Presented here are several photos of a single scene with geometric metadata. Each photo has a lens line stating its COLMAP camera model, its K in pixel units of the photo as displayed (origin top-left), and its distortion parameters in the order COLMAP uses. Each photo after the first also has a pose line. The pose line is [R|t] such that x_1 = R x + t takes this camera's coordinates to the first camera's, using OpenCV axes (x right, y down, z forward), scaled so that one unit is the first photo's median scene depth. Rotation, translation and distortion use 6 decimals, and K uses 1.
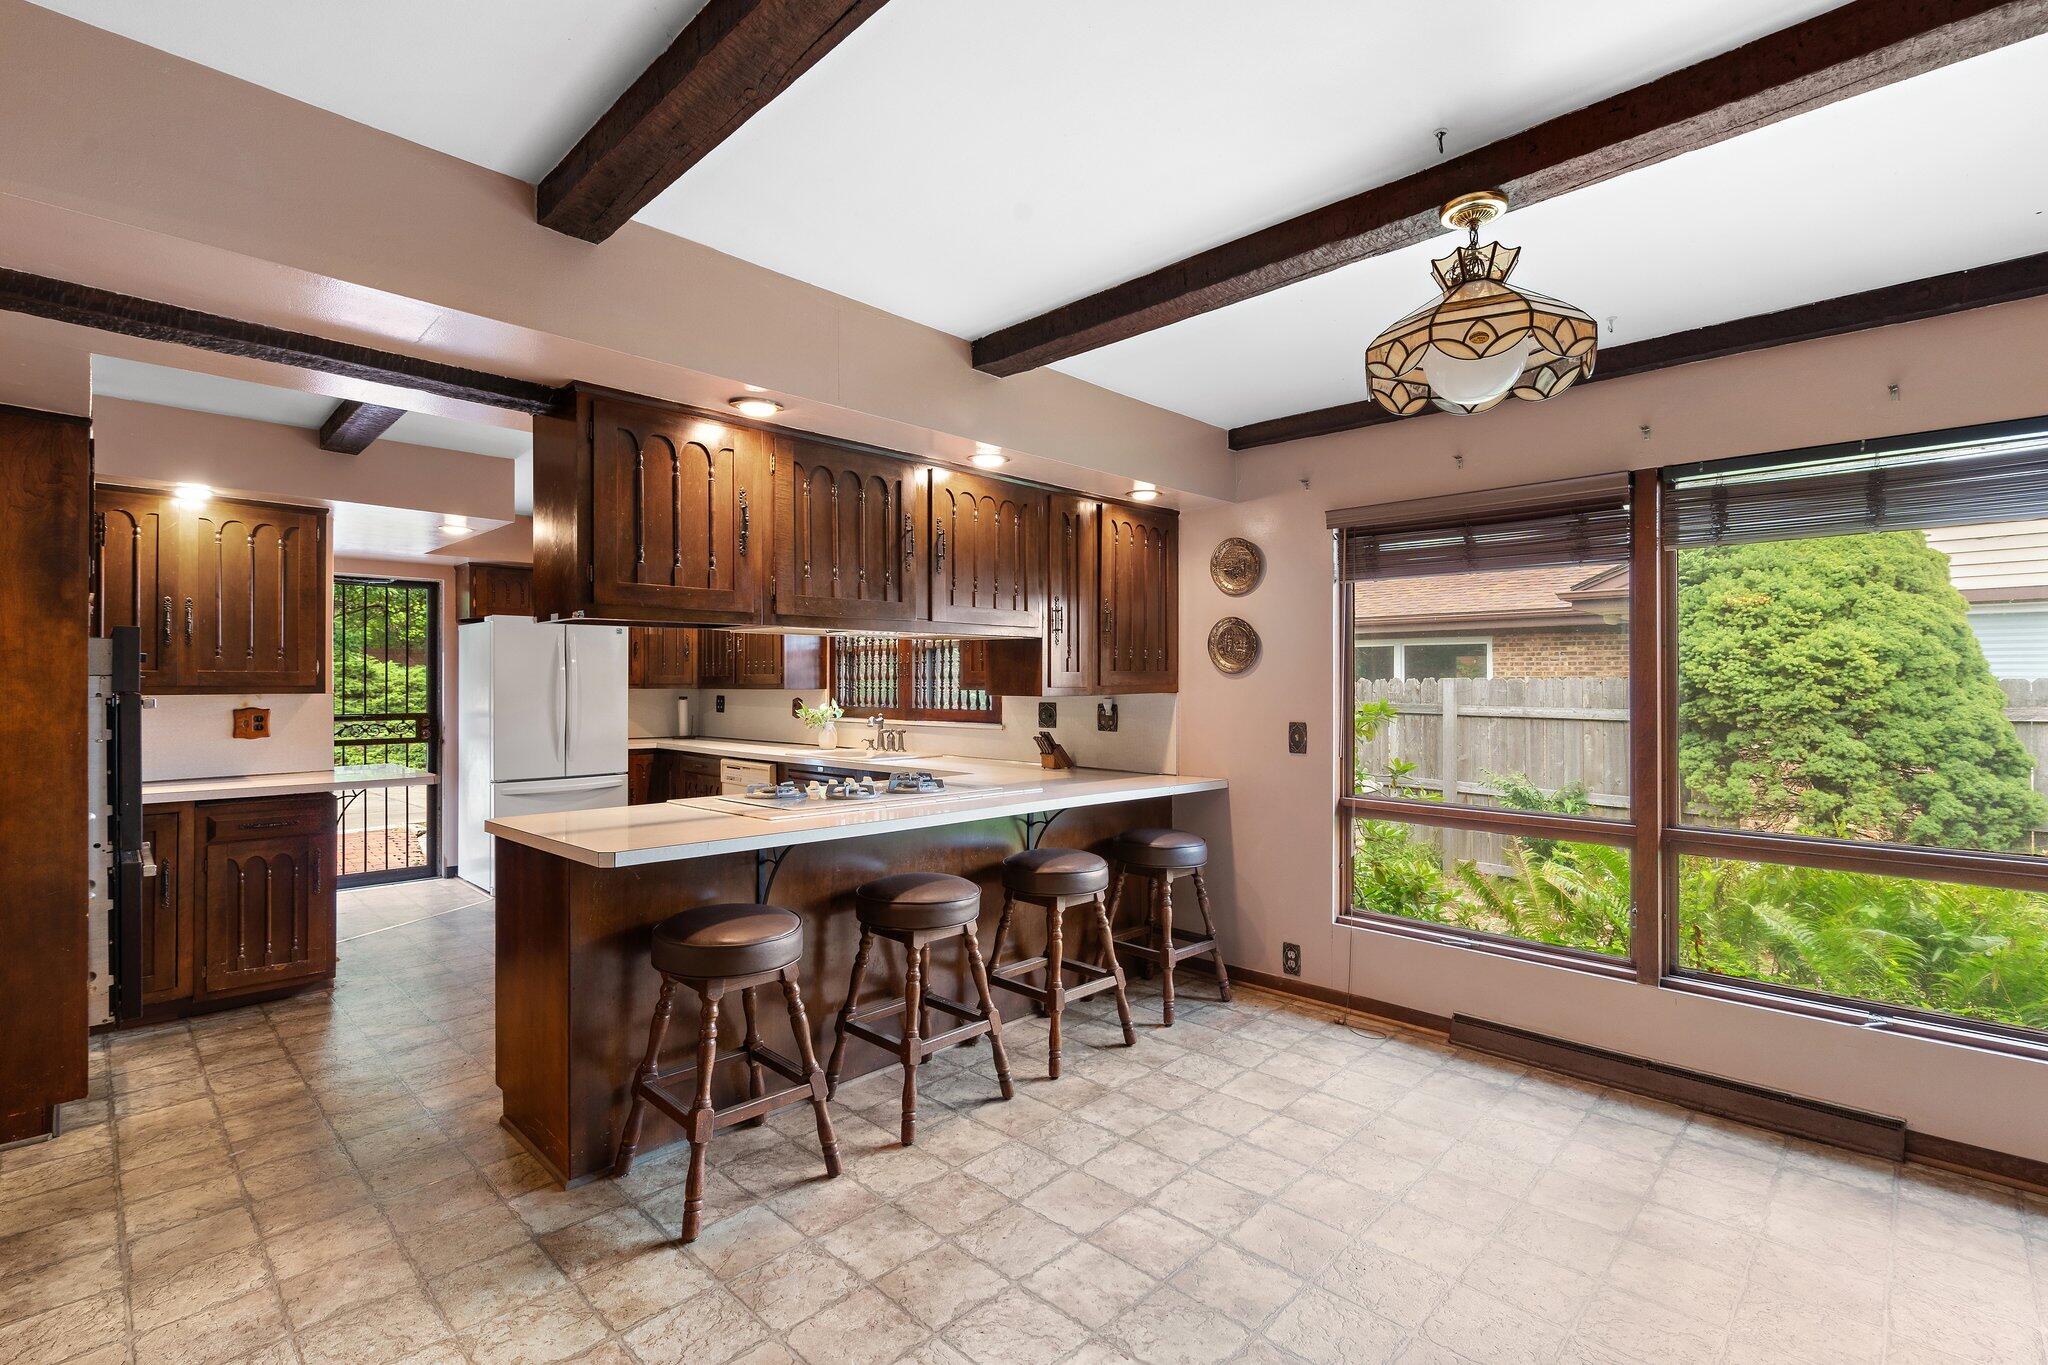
lens RADIAL K [[928.3, 0, 1018.5], [0, 928.3, 684.6], [0, 0, 1]] dist [-0.004646, 0.002184]
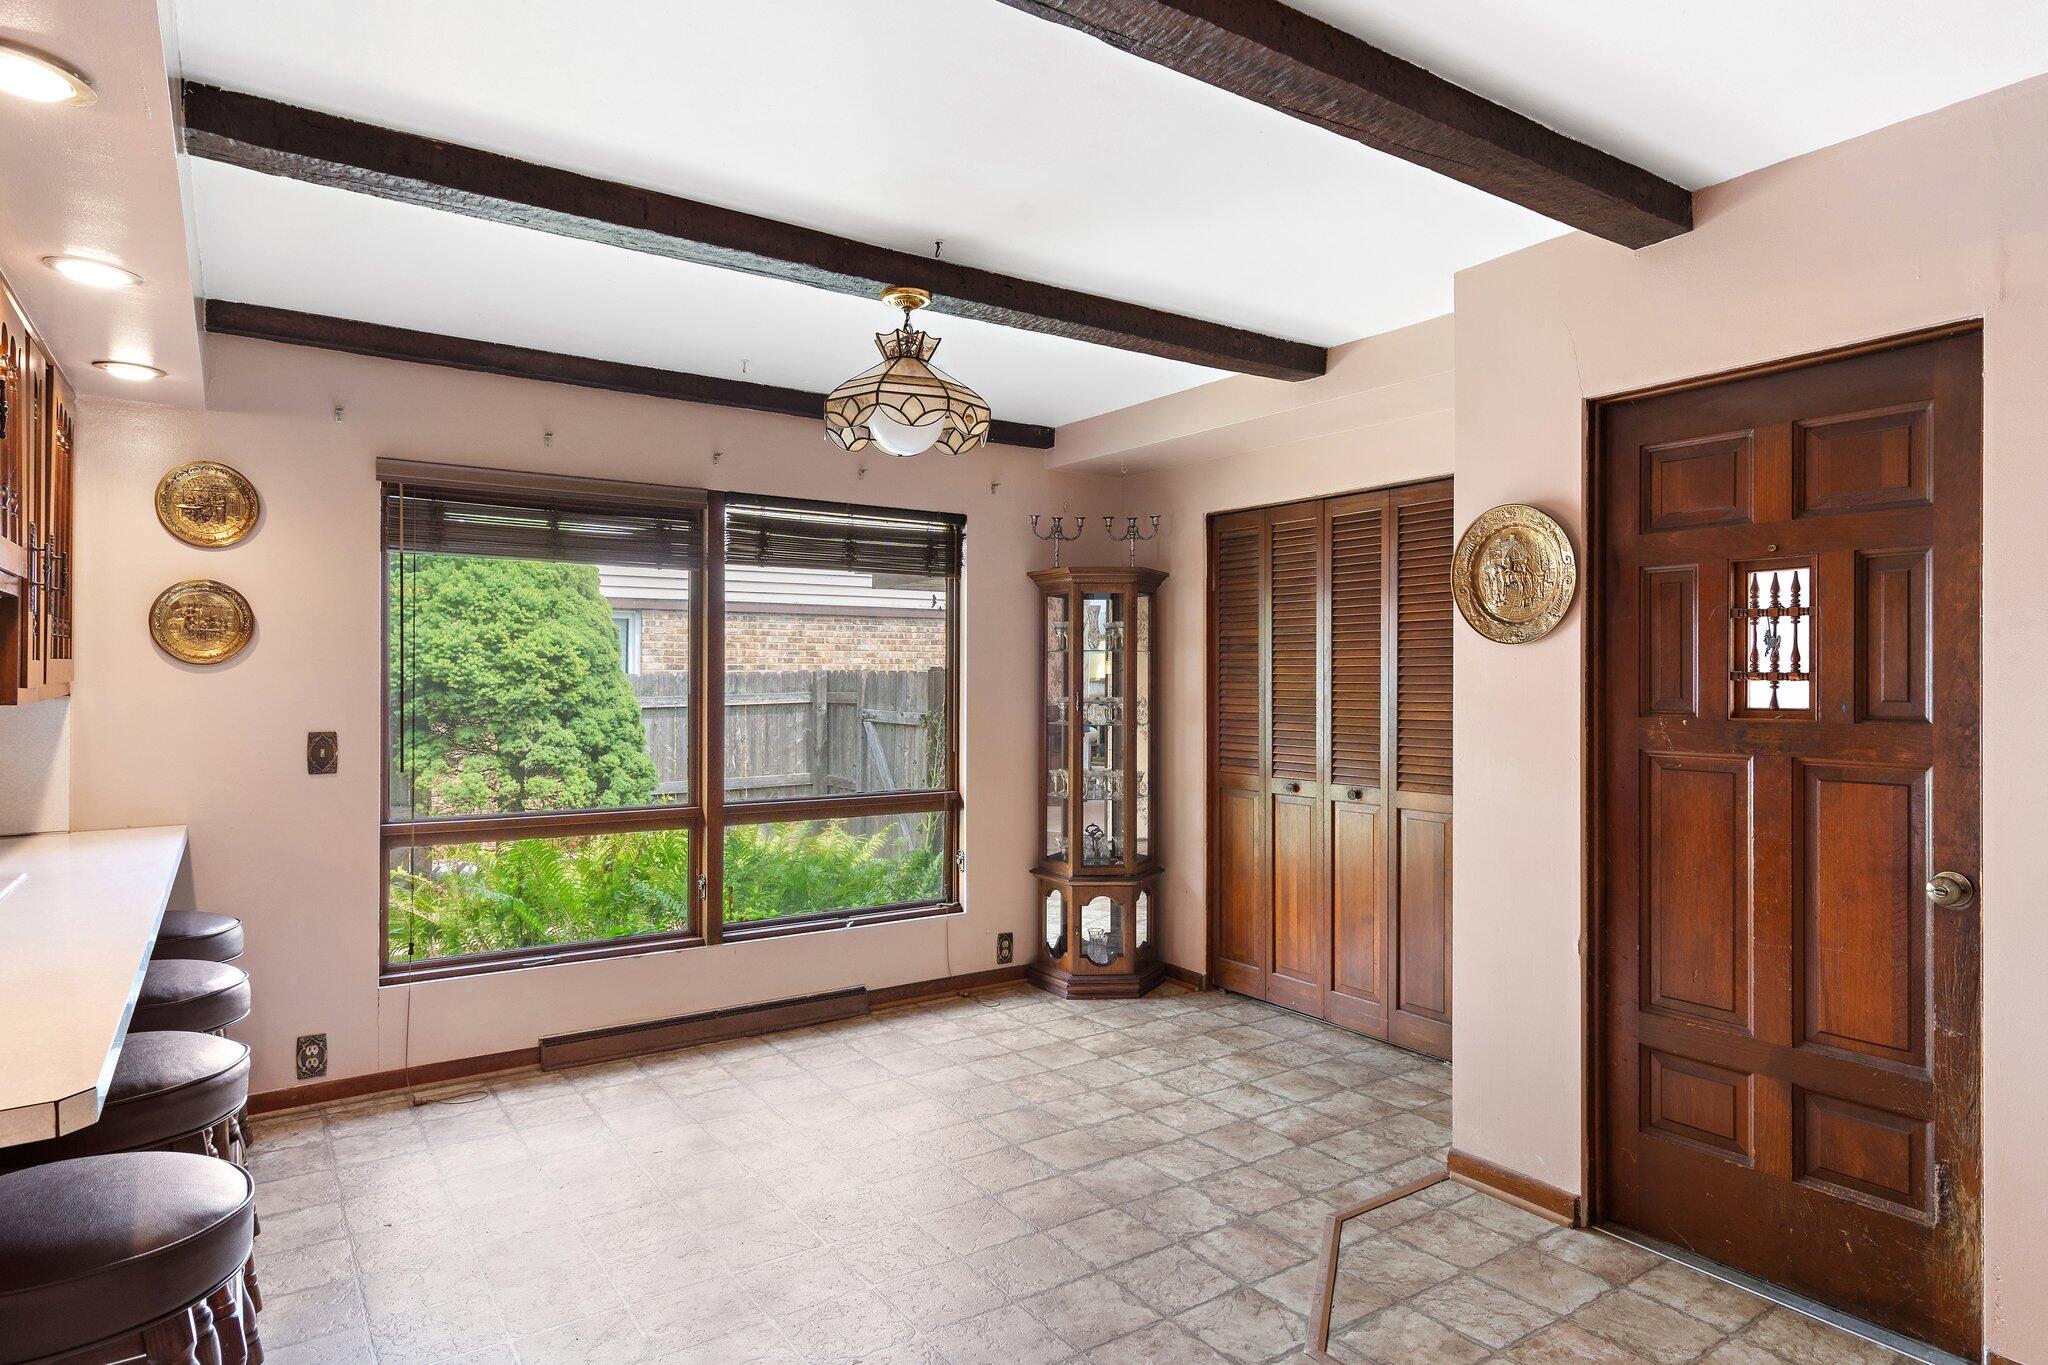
lens RADIAL K [[1154.3, 0, 1027.4], [0, 1154.3, 680.6], [0, 0, 1]] dist [0.002628, 0.002745]
pose [[0.194001, -0.002769, 0.980997, -0.445718], [-0.001126, 0.999995, 0.003045, -0.003446], [-0.981001, -0.001695, 0.193997, 0.245989]]
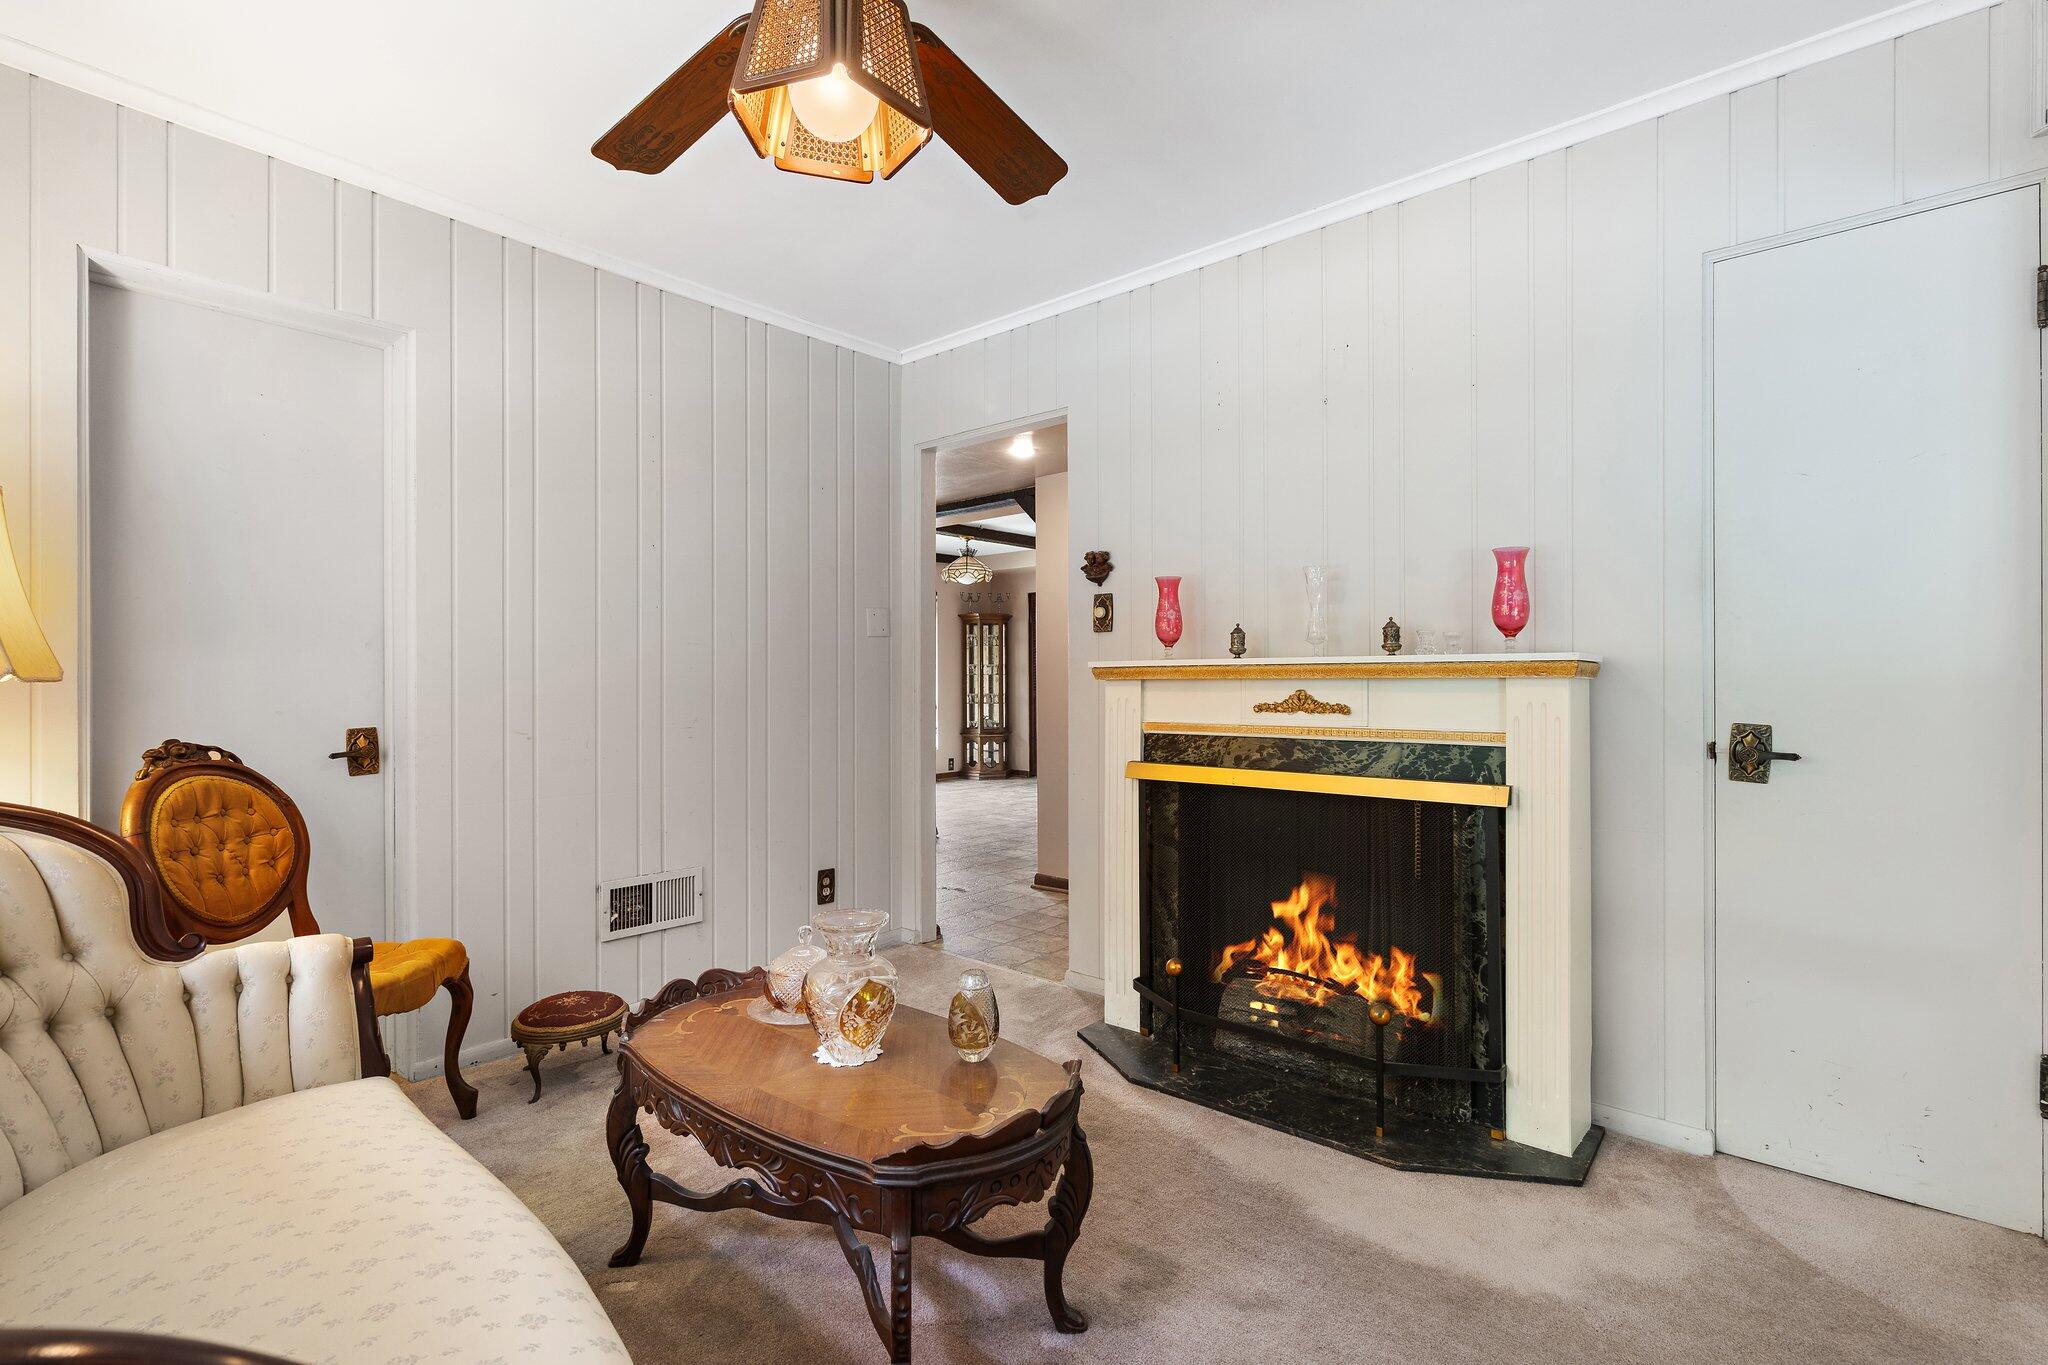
lens RADIAL K [[928.3, 0, 1035.1], [0, 928.3, 671.5], [0, 0, 1]] dist [-0.004646, 0.002184]
pose [[-0.083201, 0.003706, 0.996526, -1.623731], [-0.011937, 0.999918, -0.004715, 0.041060], [-0.996461, -0.012288, -0.083150, 0.469125]]
